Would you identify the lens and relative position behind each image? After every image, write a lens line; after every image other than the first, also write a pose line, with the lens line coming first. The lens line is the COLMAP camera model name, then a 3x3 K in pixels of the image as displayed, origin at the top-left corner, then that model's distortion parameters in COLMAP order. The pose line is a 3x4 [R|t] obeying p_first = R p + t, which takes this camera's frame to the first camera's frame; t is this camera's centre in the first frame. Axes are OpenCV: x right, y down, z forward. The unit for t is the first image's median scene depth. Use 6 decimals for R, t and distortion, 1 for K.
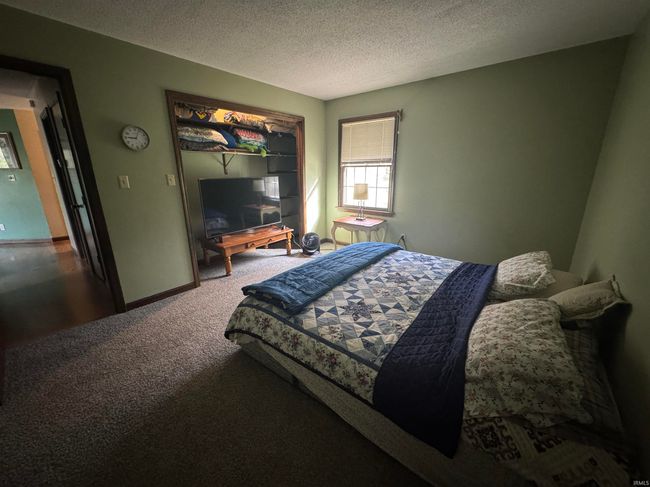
lens RADIAL K [[258.7, 0, 326.0], [0, 258.7, 242.9], [0, 0, 1]] dist [0.001960, 0.000155]
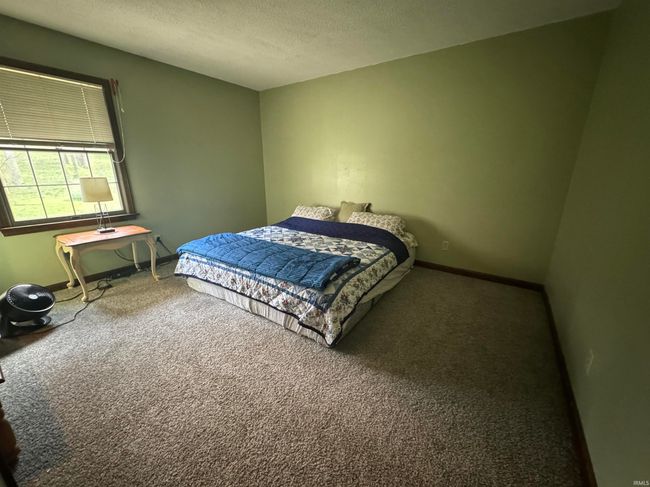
lens RADIAL K [[258.7, 0, 325.9], [0, 258.7, 242.1], [0, 0, 1]] dist [0.001960, 0.000155]
pose [[-0.069035, -0.270559, 0.960225, -1.242901], [0.271860, 0.920991, 0.279050, -0.219469], [-0.959857, 0.280311, 0.009973, 1.024938]]
